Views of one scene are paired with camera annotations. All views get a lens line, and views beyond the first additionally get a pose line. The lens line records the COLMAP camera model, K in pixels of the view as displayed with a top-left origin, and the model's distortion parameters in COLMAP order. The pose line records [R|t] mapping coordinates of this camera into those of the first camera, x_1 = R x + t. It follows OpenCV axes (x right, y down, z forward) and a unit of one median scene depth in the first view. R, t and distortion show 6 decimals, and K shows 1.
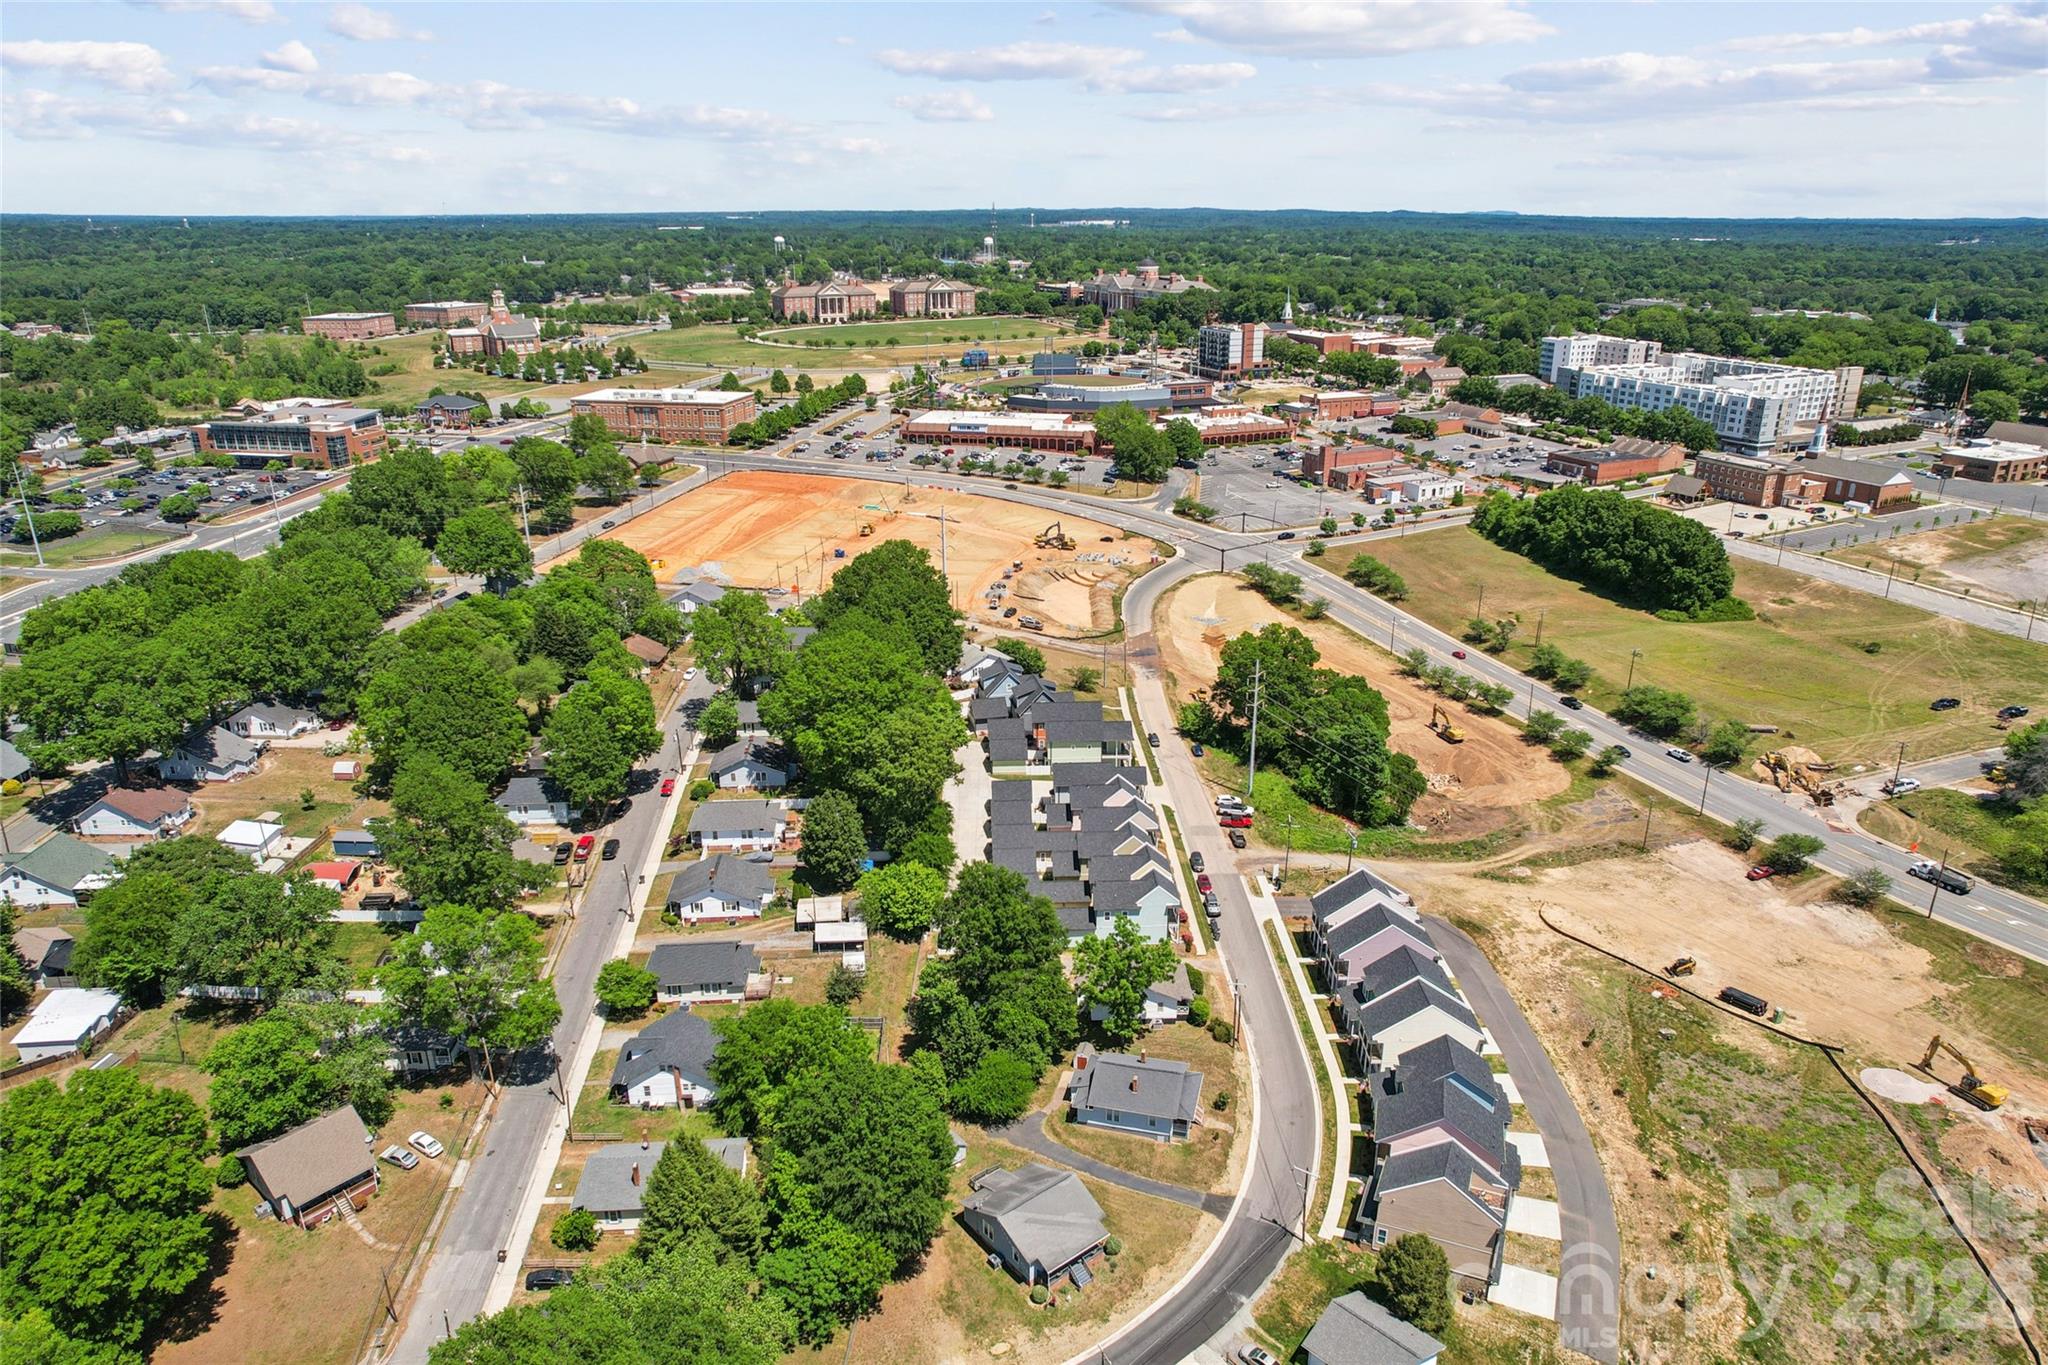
lens RADIAL K [[1323.9, 0, 1026.4], [0, 1323.9, 690.3], [0, 0, 1]] dist [-0.062336, 0.047873]
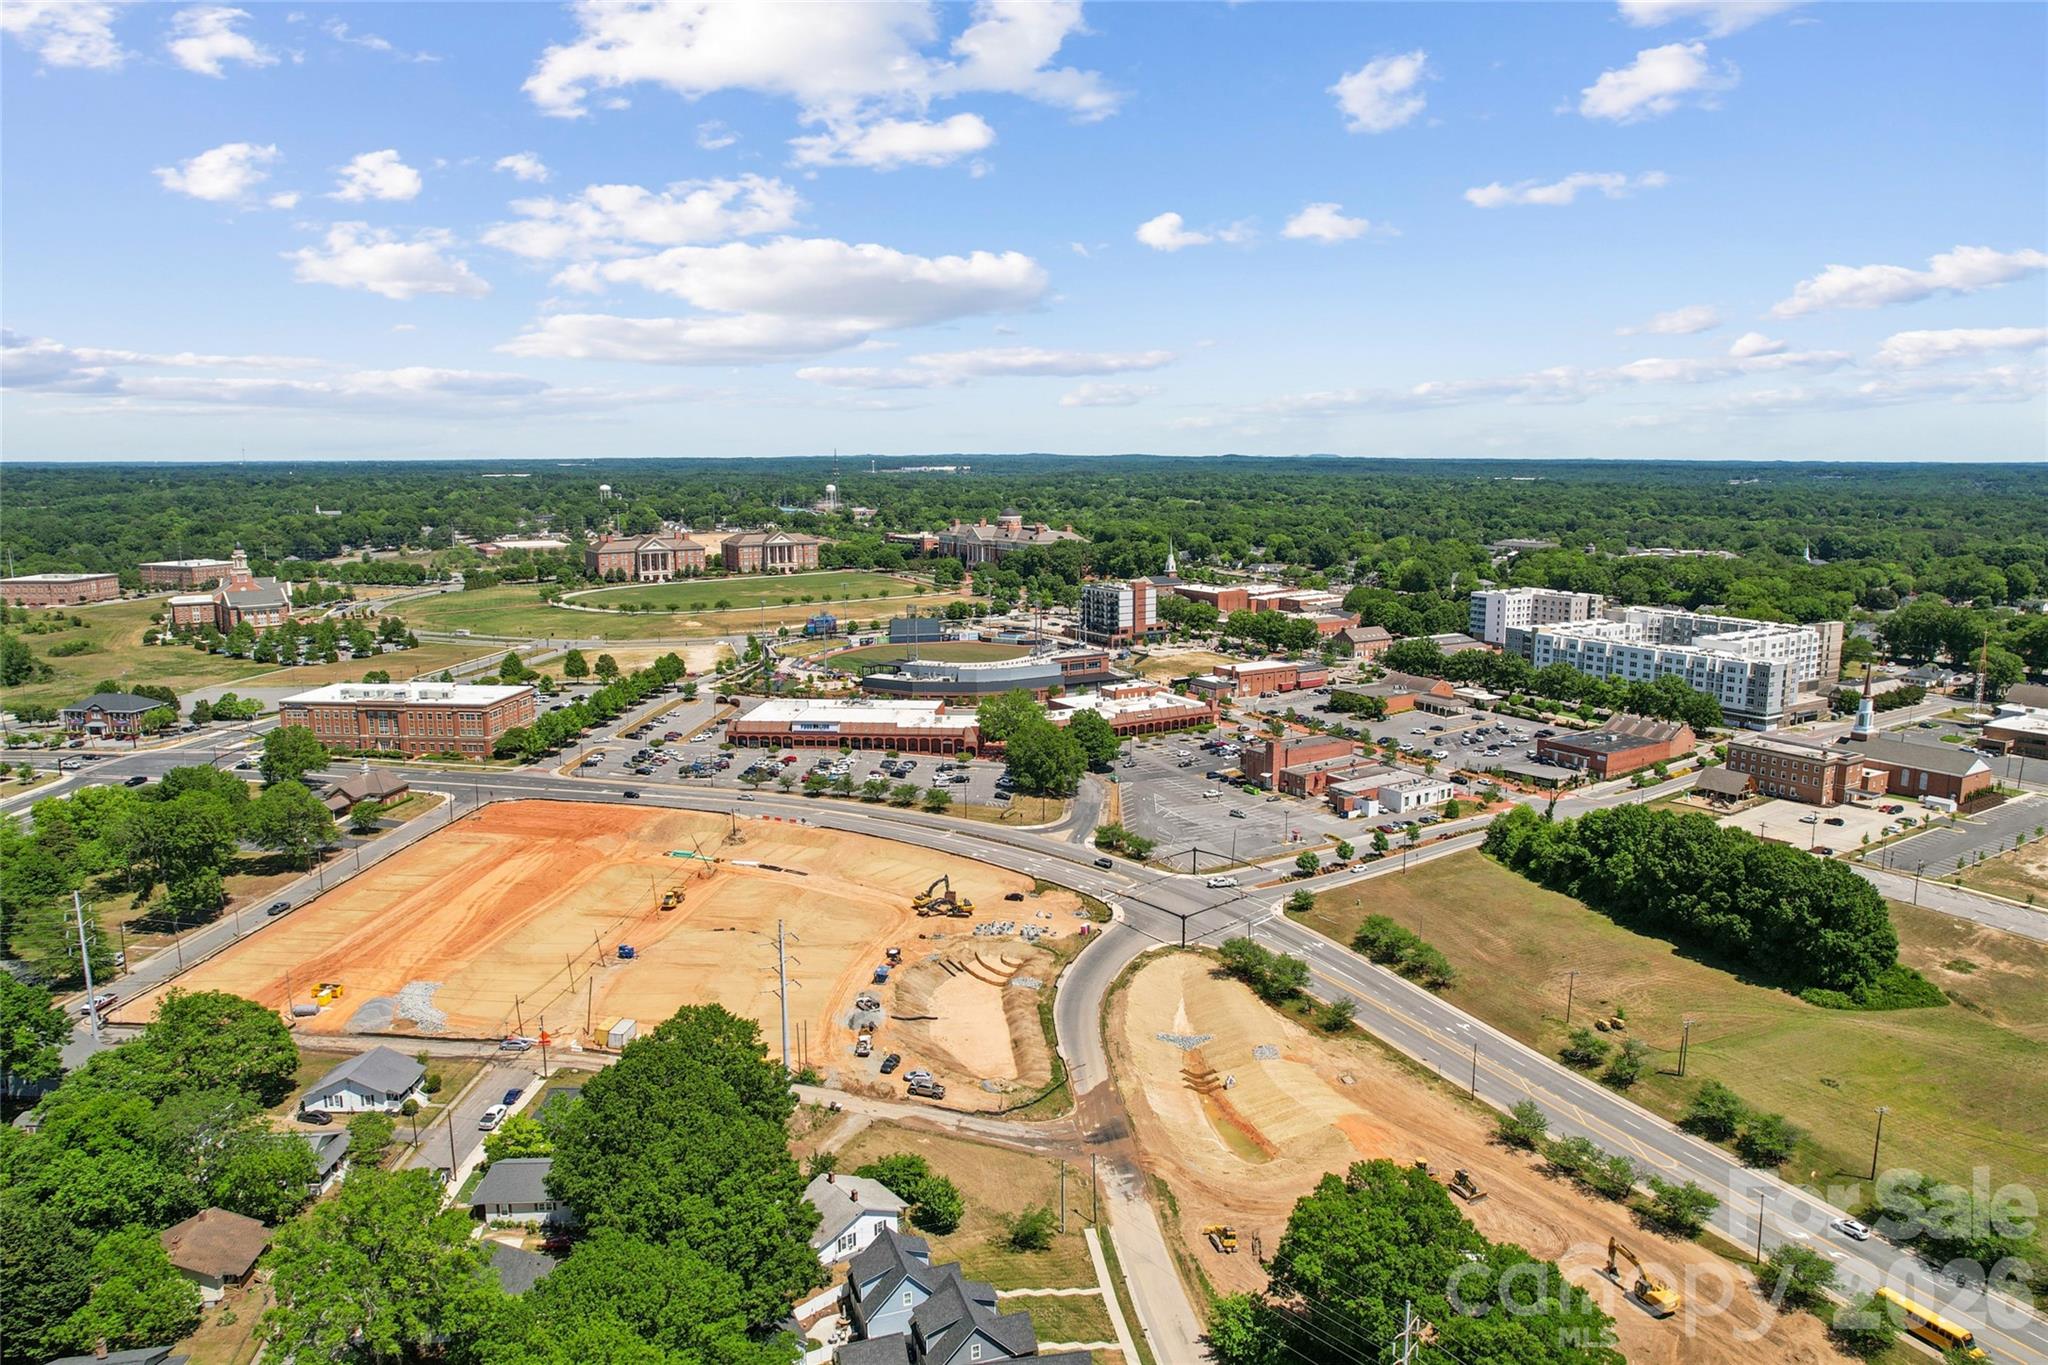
lens RADIAL K [[1323.9, 0, 1021.7], [0, 1323.9, 662.2], [0, 0, 1]] dist [-0.062336, 0.047873]
pose [[0.993111, -0.019967, 0.115460, -0.012450], [0.042075, 0.980423, -0.192357, -0.082161], [-0.109359, 0.195890, 0.974509, 0.224845]]
